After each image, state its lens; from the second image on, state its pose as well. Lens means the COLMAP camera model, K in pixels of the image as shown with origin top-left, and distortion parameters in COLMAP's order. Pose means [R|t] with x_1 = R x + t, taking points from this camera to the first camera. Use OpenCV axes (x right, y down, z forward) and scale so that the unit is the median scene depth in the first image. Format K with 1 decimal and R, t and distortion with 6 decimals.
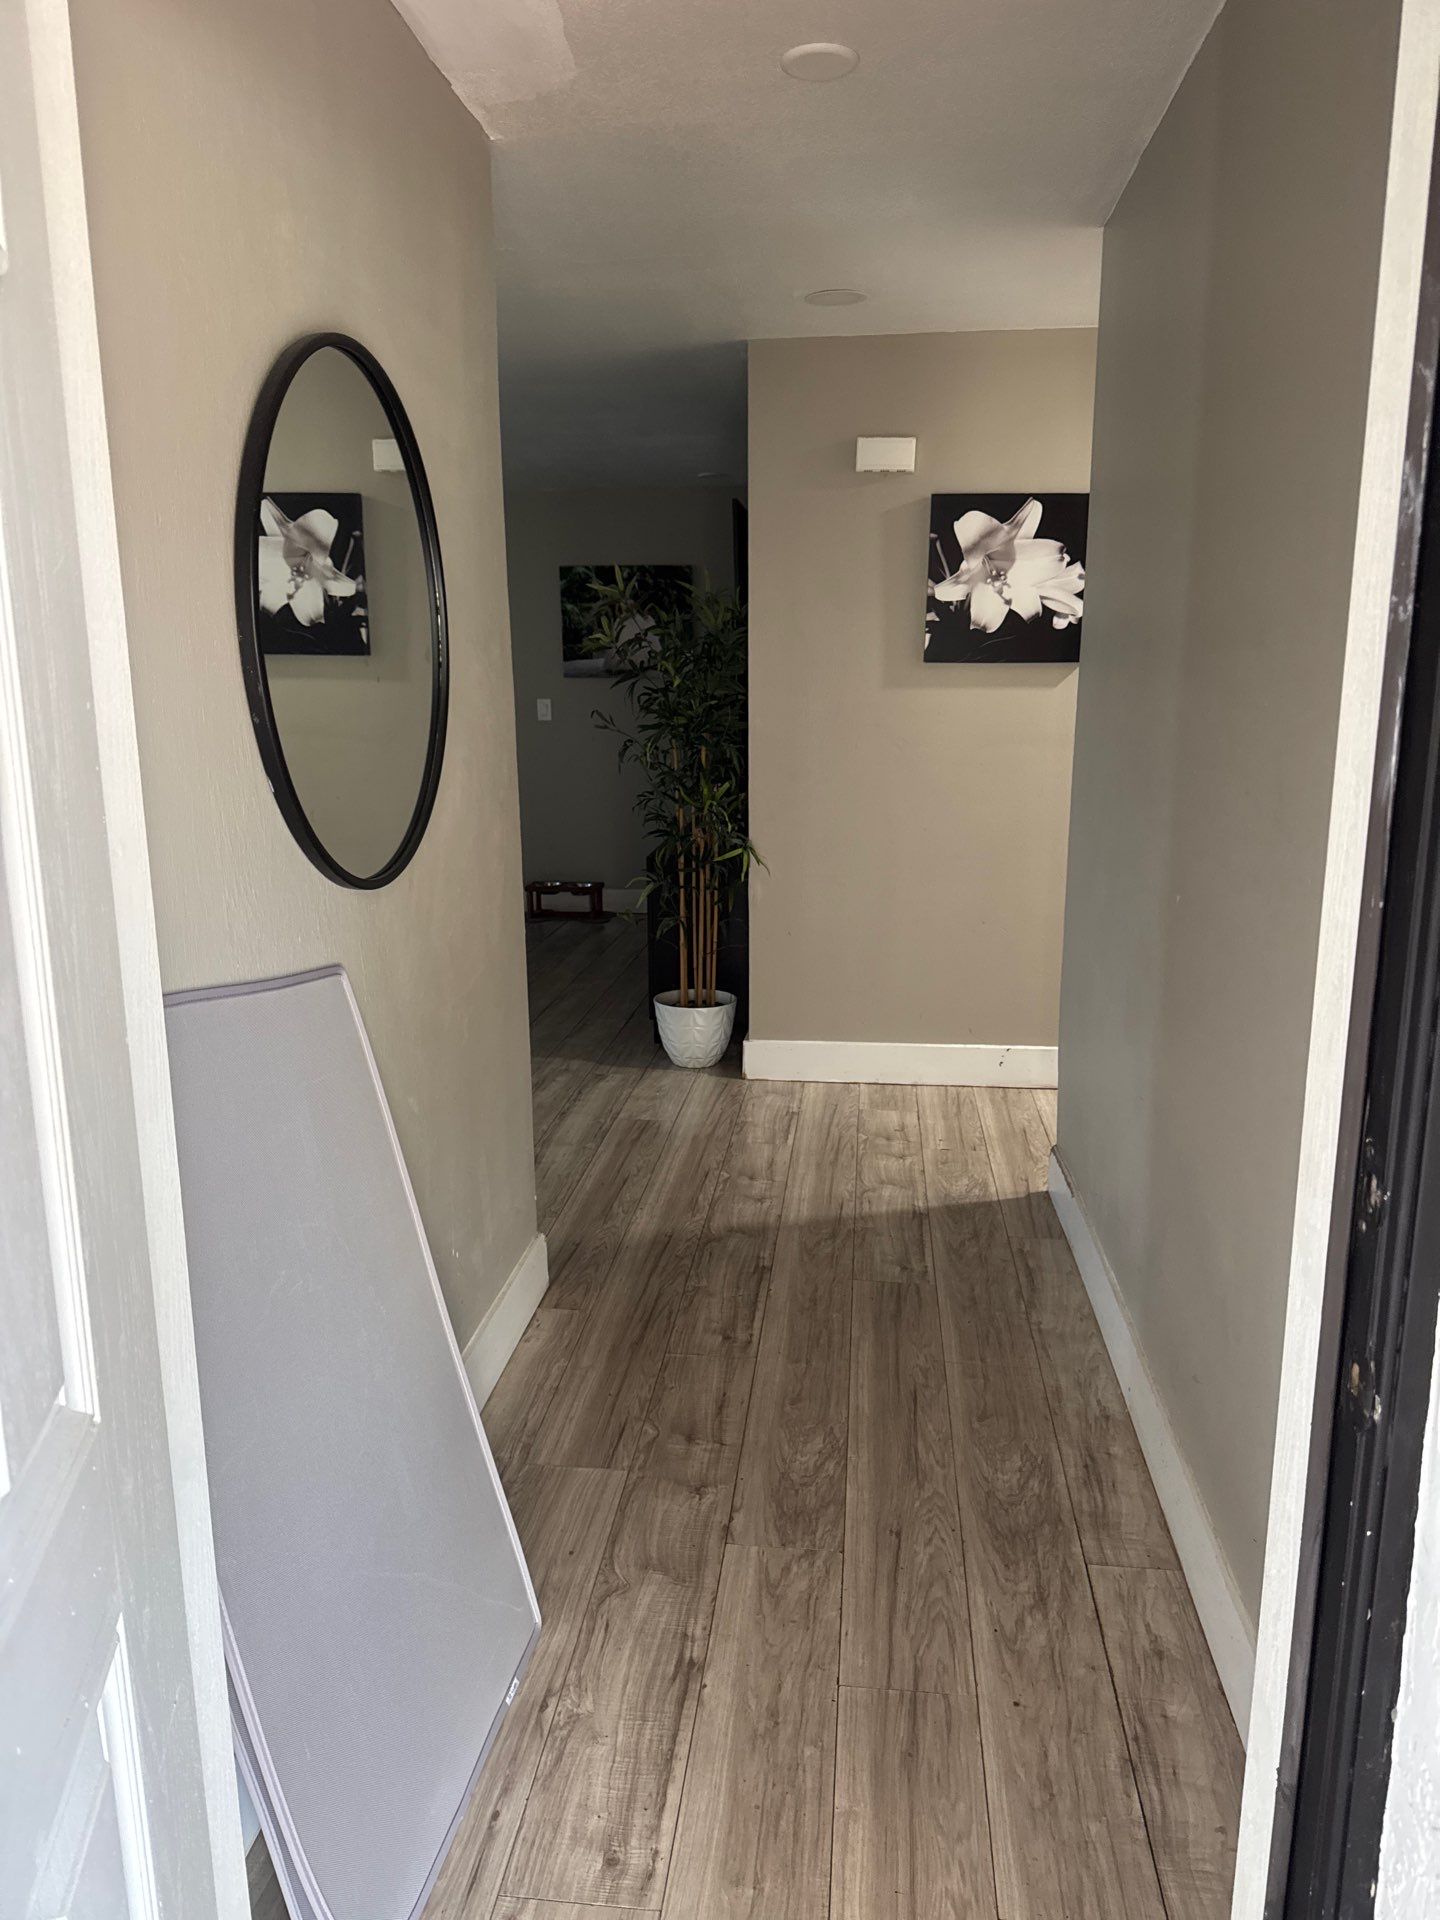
lens RADIAL K [[1382.7, 0, 719.9], [0, 1382.7, 963.5], [0, 0, 1]] dist [-0.004123, -0.002634]
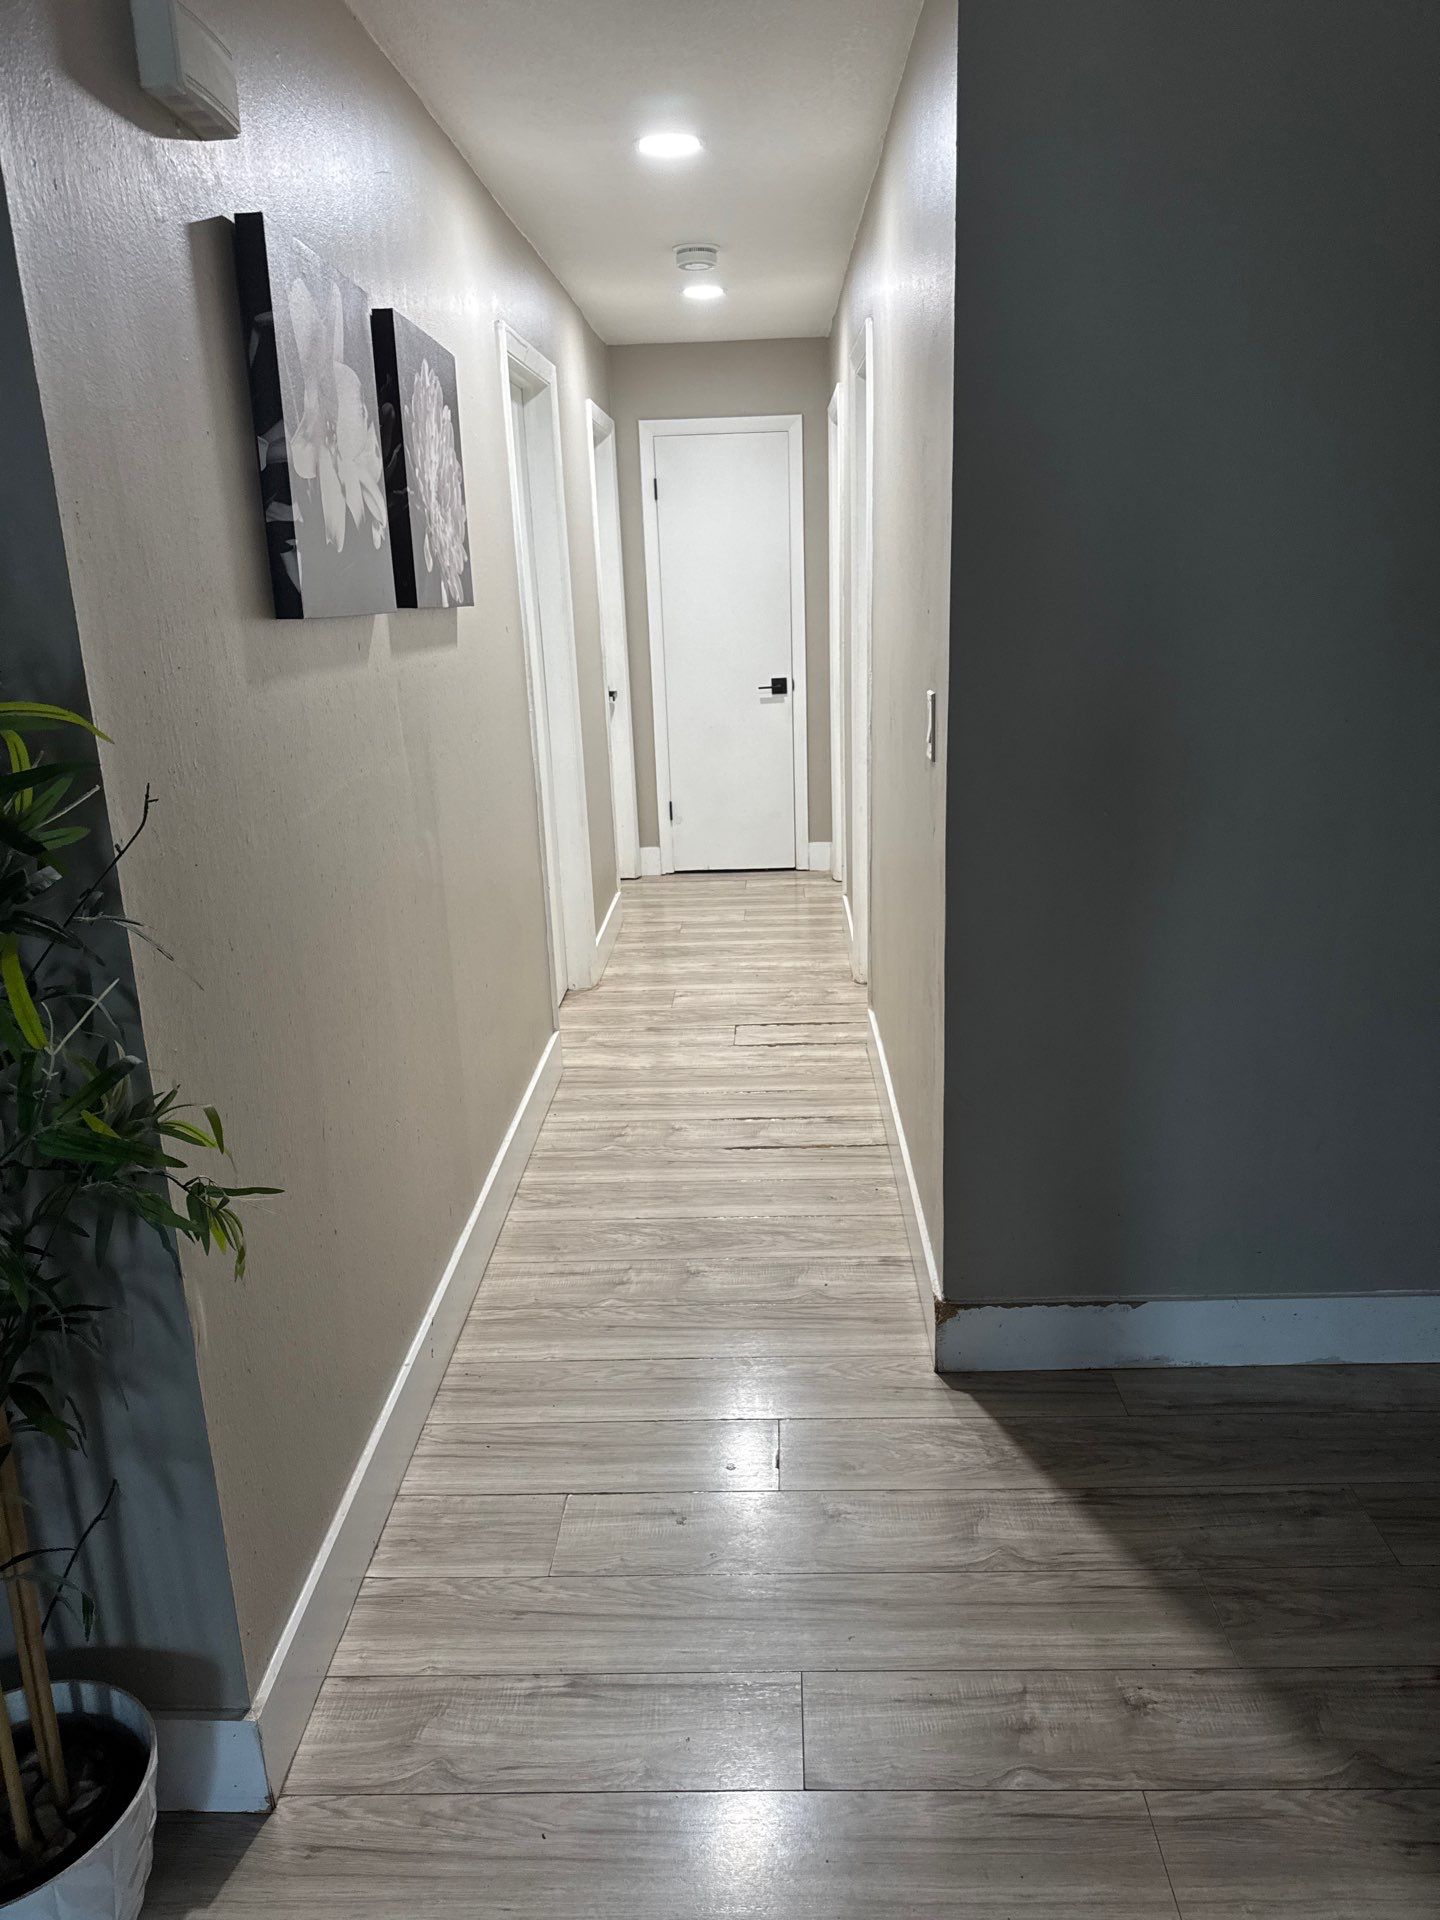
lens RADIAL K [[1382.7, 0, 718.9], [0, 1382.7, 955.0], [0, 0, 1]] dist [-0.004123, -0.002634]
pose [[-0.085460, -0.283790, 0.955070, -0.342269], [0.244772, 0.923220, 0.296229, -0.250903], [-0.965807, 0.259090, -0.009435, 1.051400]]
